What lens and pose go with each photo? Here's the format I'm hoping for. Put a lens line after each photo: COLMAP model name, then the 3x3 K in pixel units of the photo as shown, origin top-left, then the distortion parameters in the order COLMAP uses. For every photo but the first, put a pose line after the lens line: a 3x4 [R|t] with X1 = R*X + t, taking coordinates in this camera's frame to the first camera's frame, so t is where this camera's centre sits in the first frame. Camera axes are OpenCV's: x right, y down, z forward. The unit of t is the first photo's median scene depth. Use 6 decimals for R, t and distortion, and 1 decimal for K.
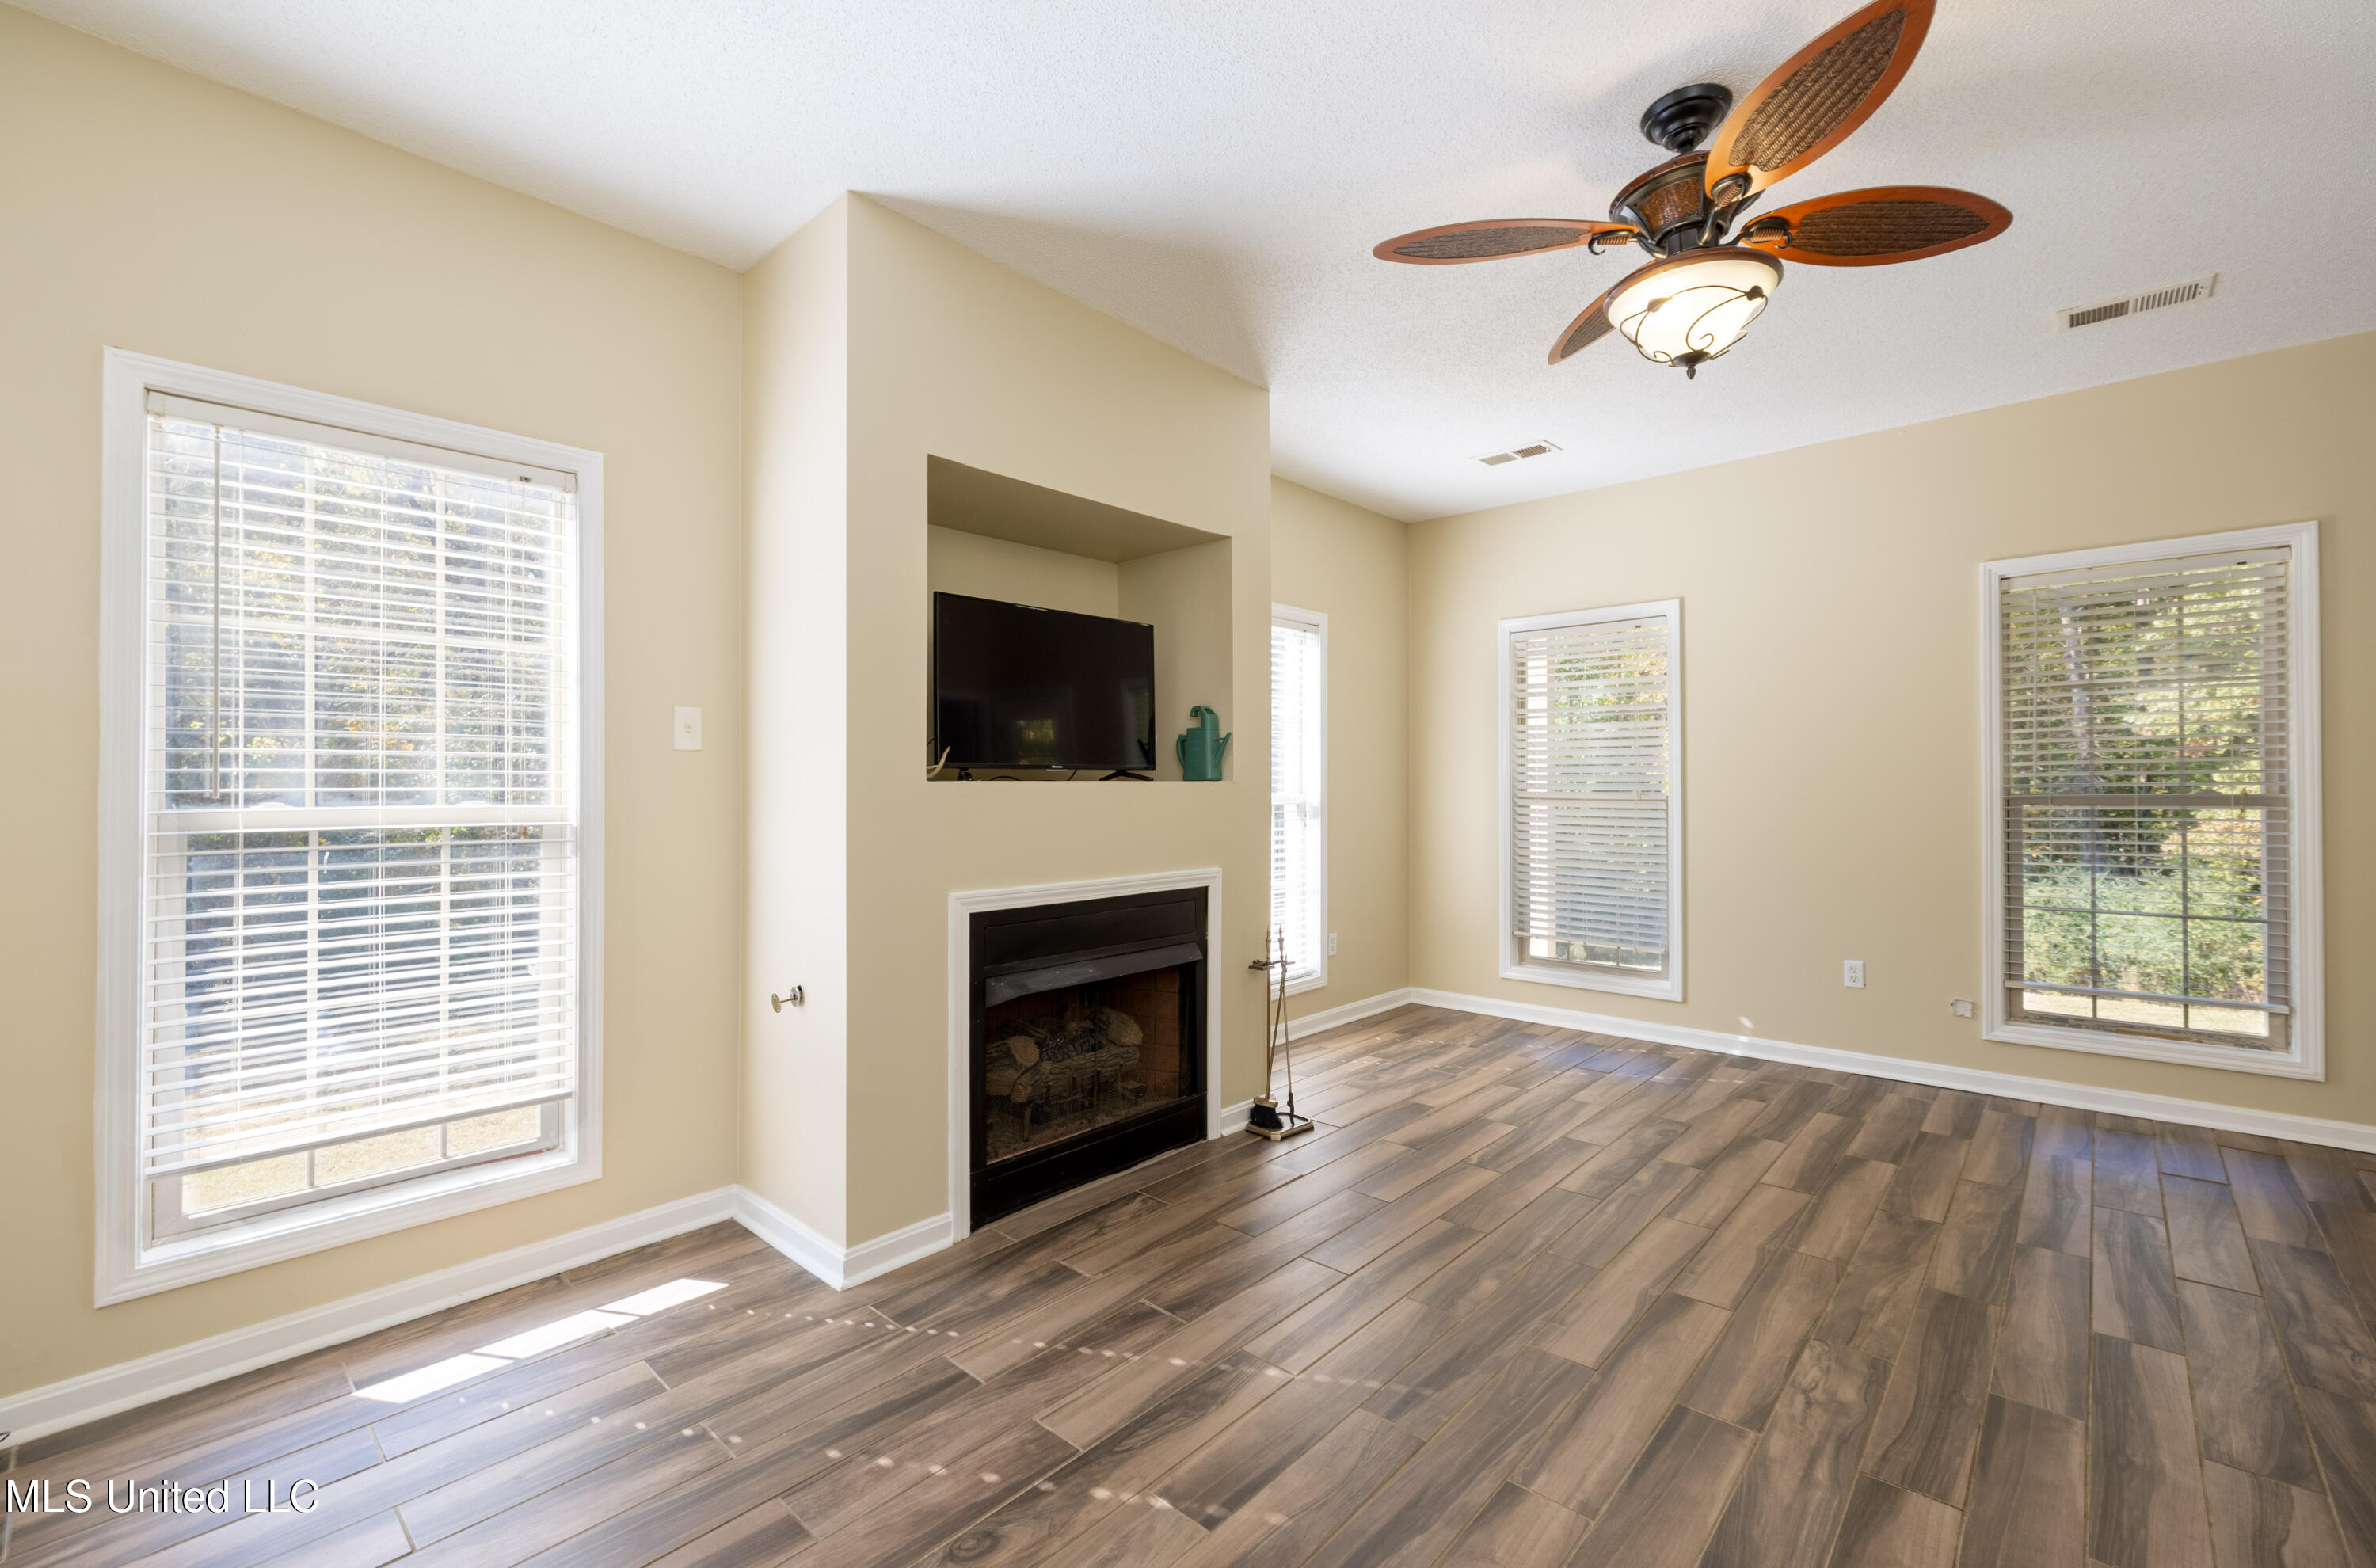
lens RADIAL K [[1008.0, 0, 1186.1], [0, 1008.0, 780.3], [0, 0, 1]] dist [-0.002232, 0.000067]
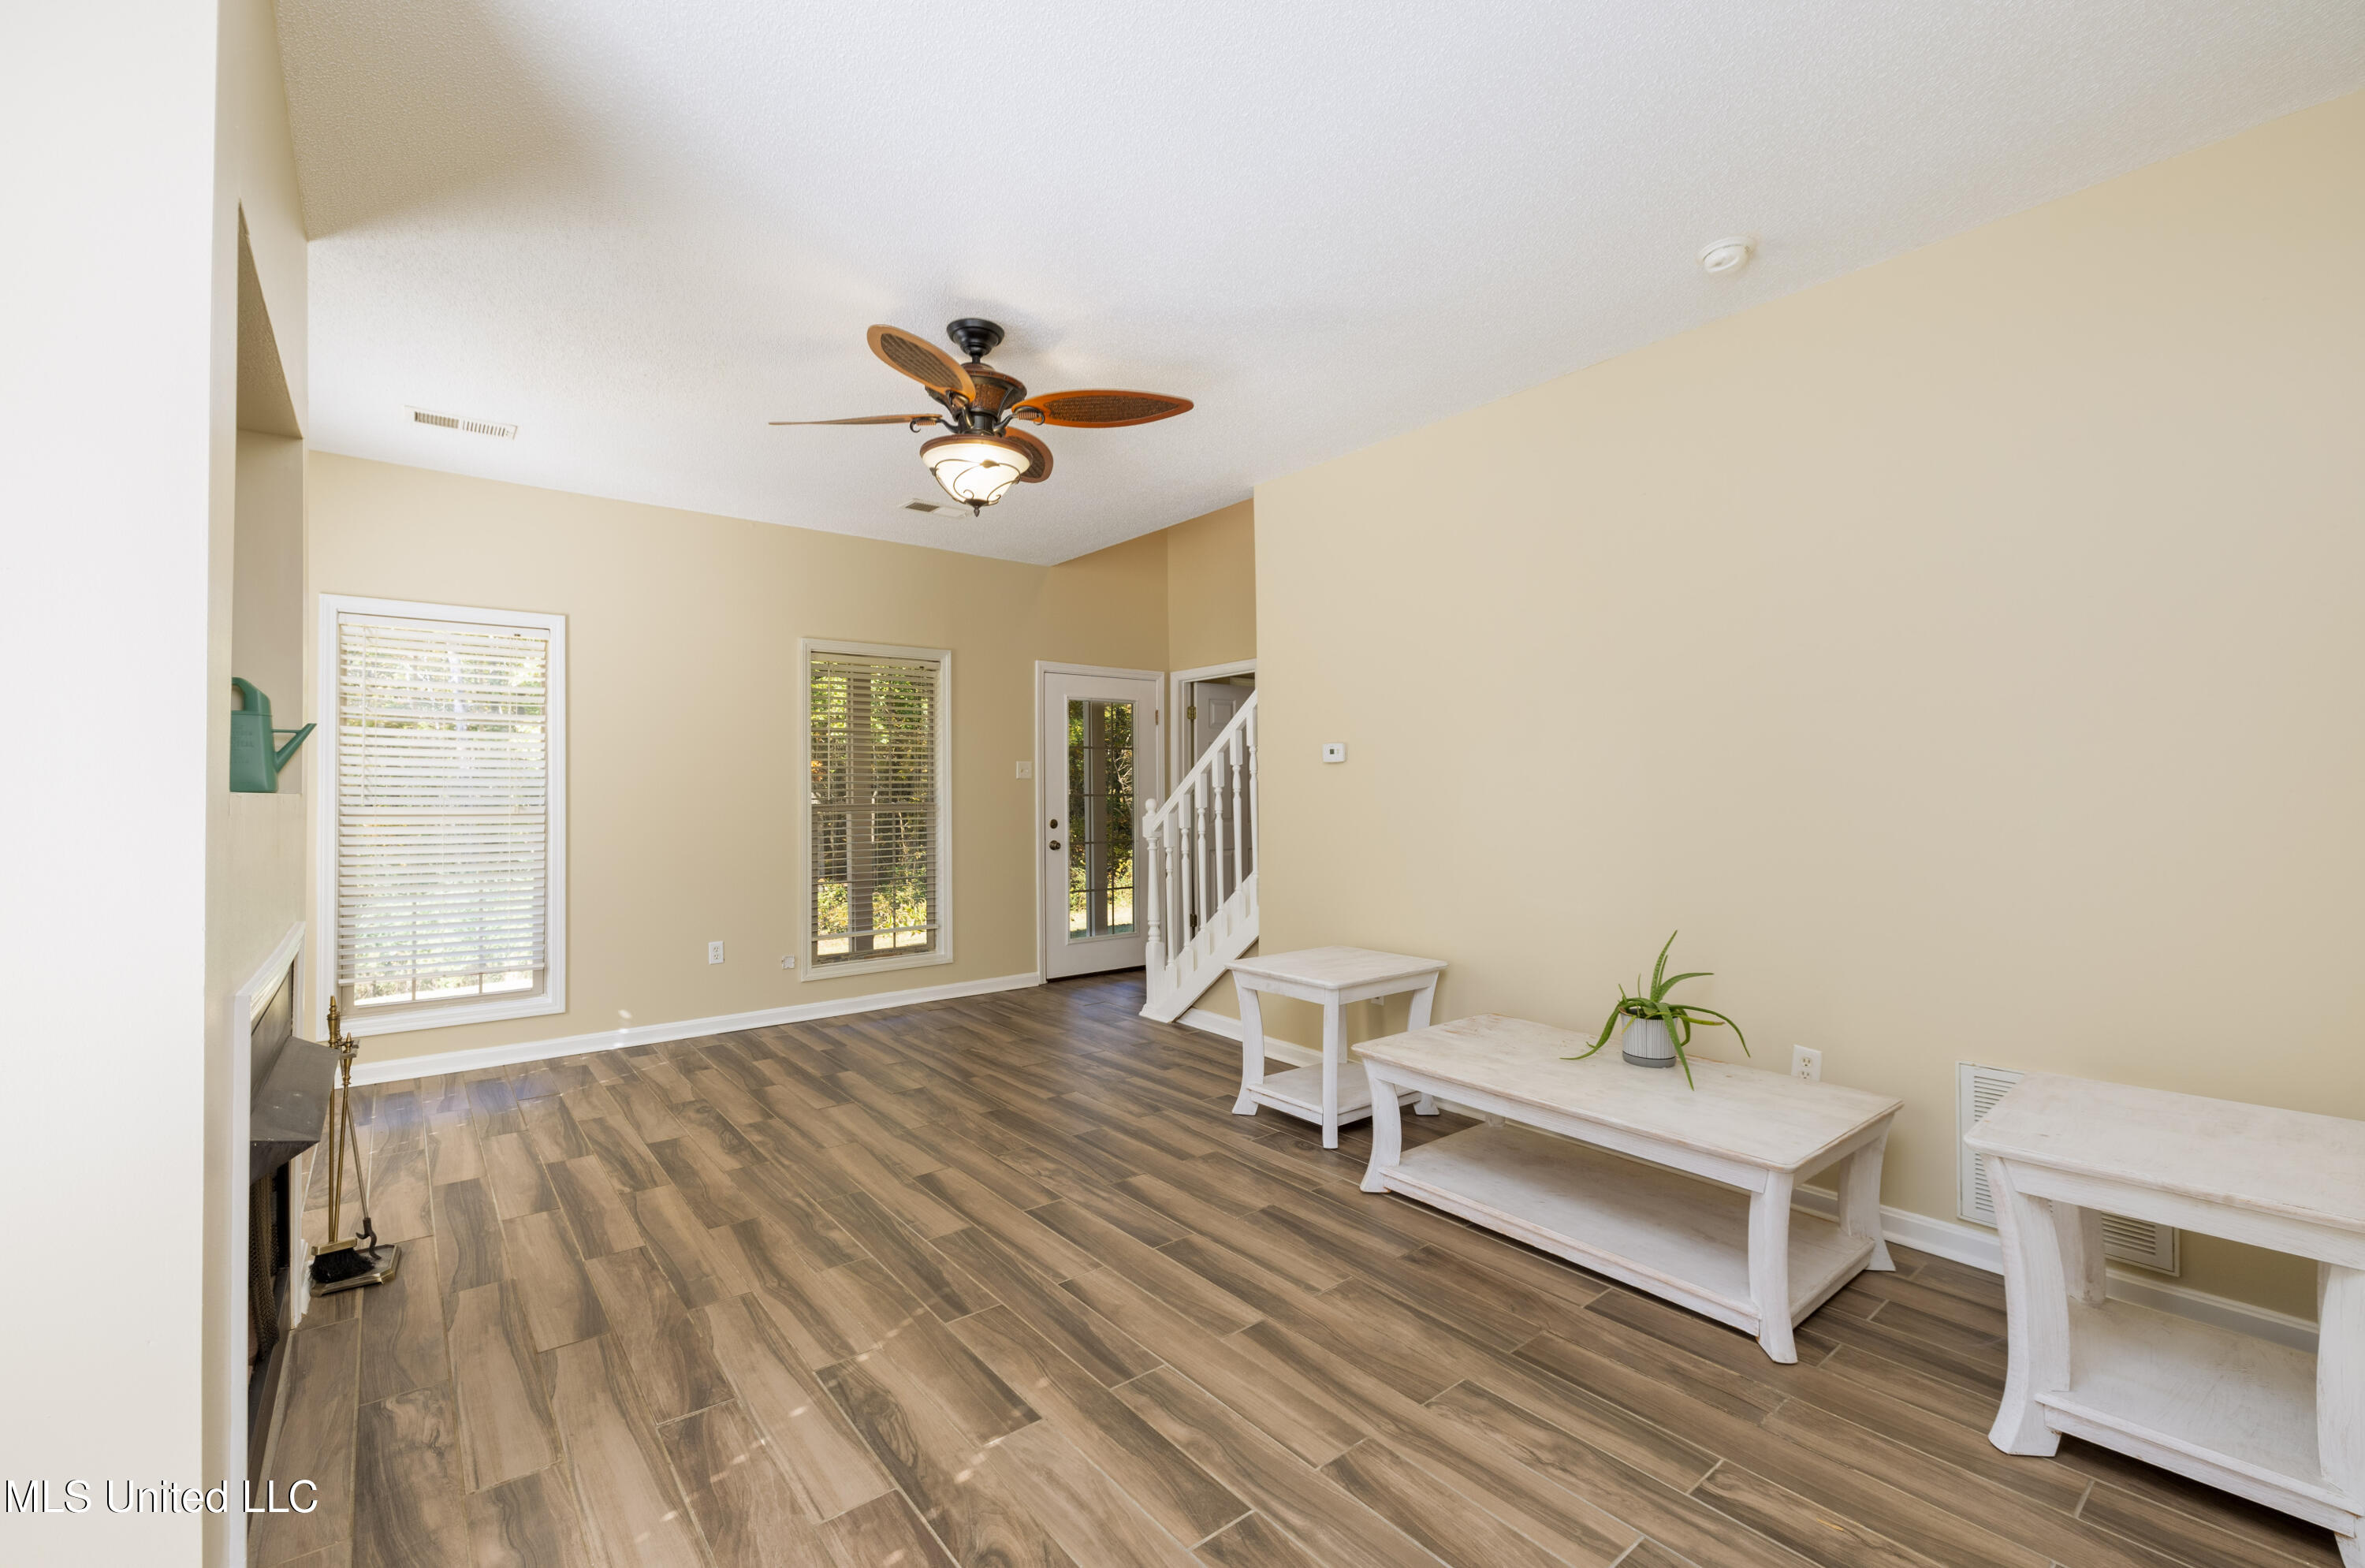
lens RADIAL K [[993.2, 0, 1181.1], [0, 993.2, 786.8], [0, 0, 1]] dist [0.000016, 0.000173]
pose [[0.154041, 0.007646, 0.988035, -0.741043], [-0.002206, 0.999970, -0.007394, -0.002098], [-0.988062, -0.001041, 0.154053, 0.425675]]
